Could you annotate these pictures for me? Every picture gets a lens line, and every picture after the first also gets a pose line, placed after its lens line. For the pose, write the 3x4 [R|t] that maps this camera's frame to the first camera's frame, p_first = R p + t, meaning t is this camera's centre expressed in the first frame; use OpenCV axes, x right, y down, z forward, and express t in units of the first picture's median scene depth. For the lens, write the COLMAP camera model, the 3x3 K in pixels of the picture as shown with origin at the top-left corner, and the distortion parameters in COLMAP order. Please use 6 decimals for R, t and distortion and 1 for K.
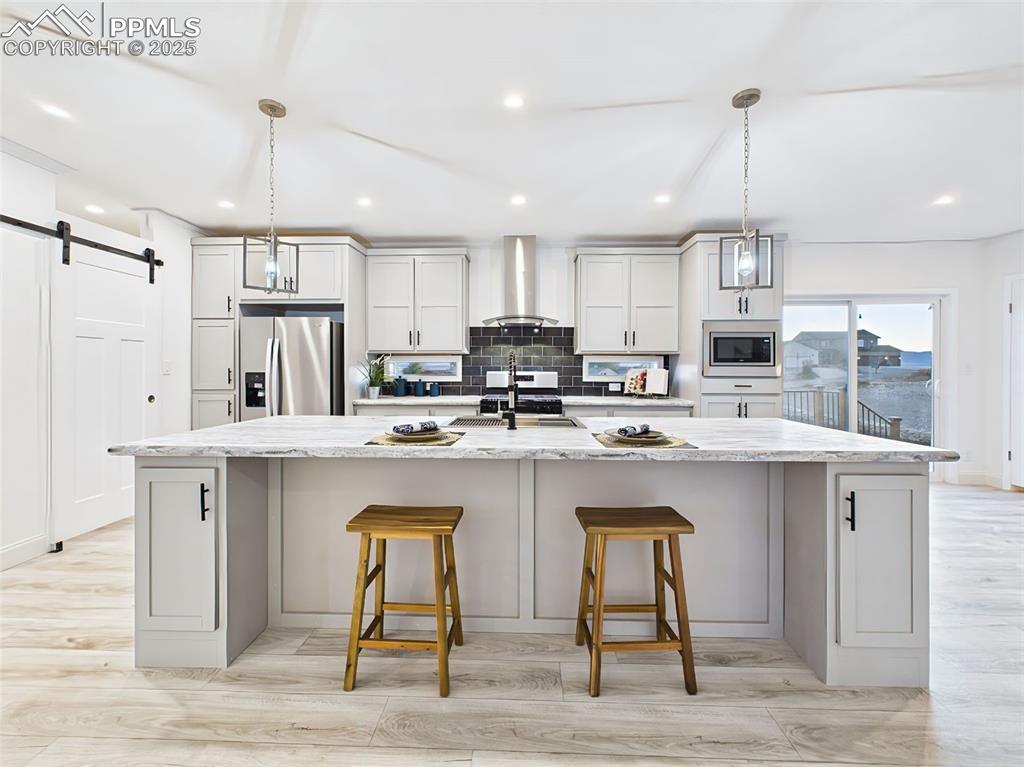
lens RADIAL K [[411.2, 0, 514.6], [0, 411.2, 374.2], [0, 0, 1]] dist [0.001462, -0.000091]
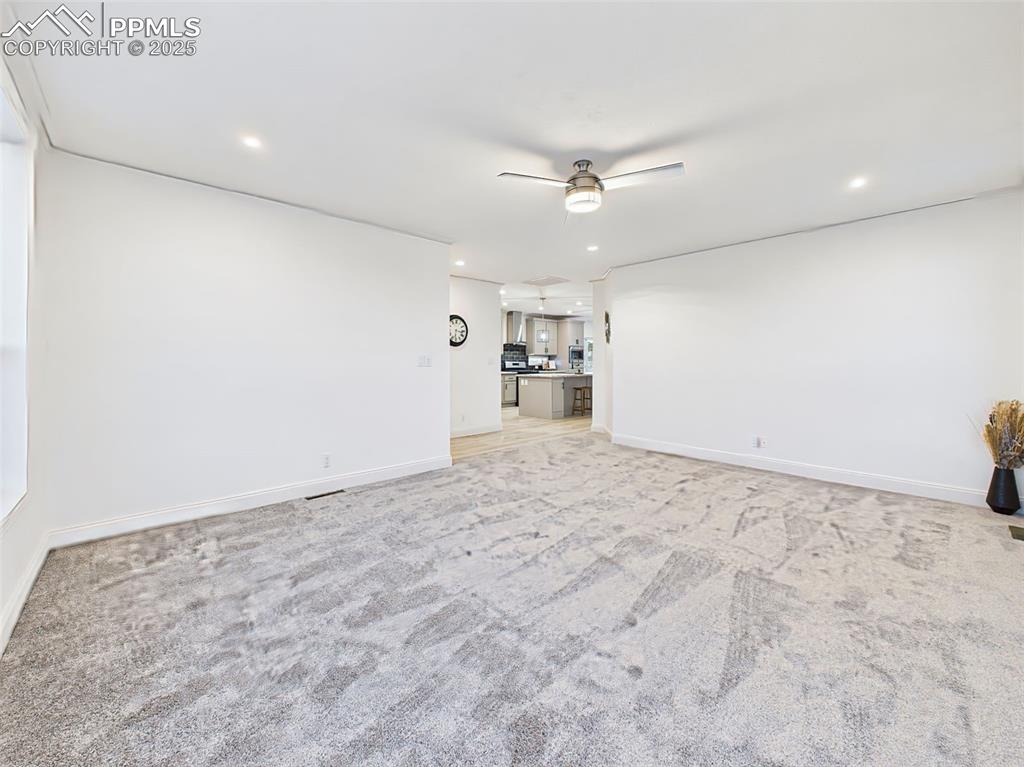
lens RADIAL K [[411.2, 0, 506.0], [0, 411.2, 364.0], [0, 0, 1]] dist [0.001462, -0.000091]
pose [[0.721743, -0.004776, 0.692145, -2.114445], [0.014822, 0.999854, -0.008557, 0.034078], [-0.692002, 0.016435, 0.721708, -0.982224]]
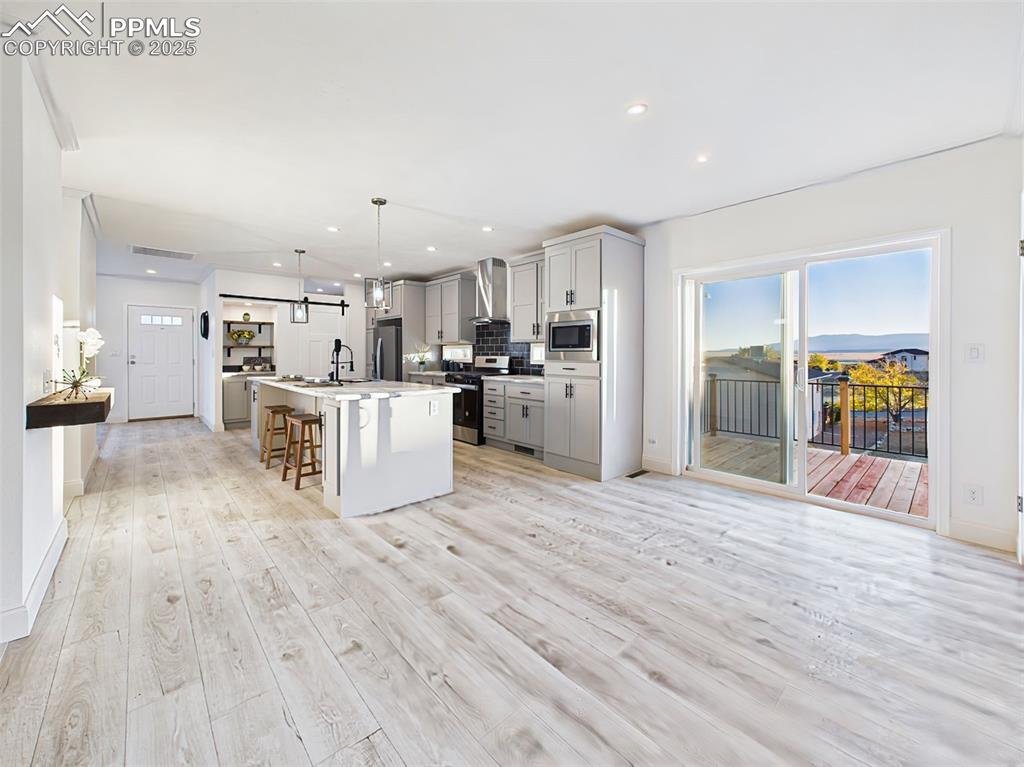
lens RADIAL K [[413.7, 0, 523.1], [0, 413.7, 367.8], [0, 0, 1]] dist [-0.010939, 0.000934]
pose [[0.705036, 0.023399, -0.708786, 1.237587], [-0.012089, 0.999707, 0.020978, 0.002820], [0.709069, -0.006222, 0.705112, 0.102437]]
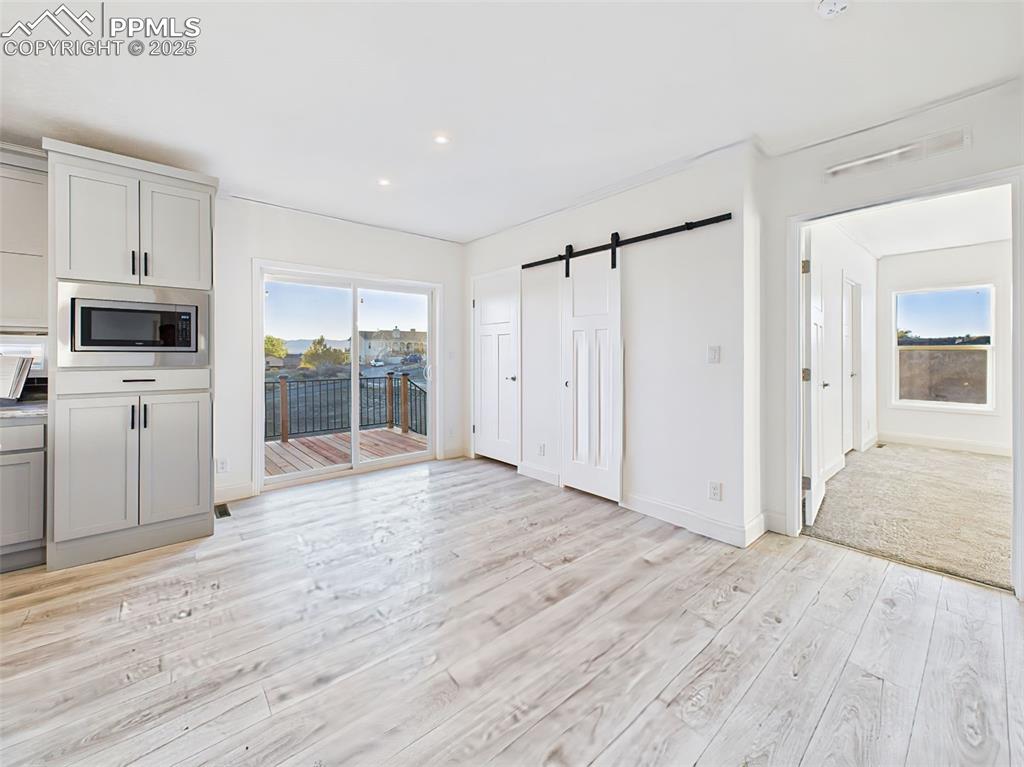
lens RADIAL K [[411.2, 0, 496.8], [0, 411.2, 355.6], [0, 0, 1]] dist [0.001462, -0.000091]
pose [[0.745362, -0.000918, 0.666659, 0.524898], [0.008510, 0.999931, -0.008138, -0.002619], [-0.666605, 0.011739, 0.745318, 0.085885]]
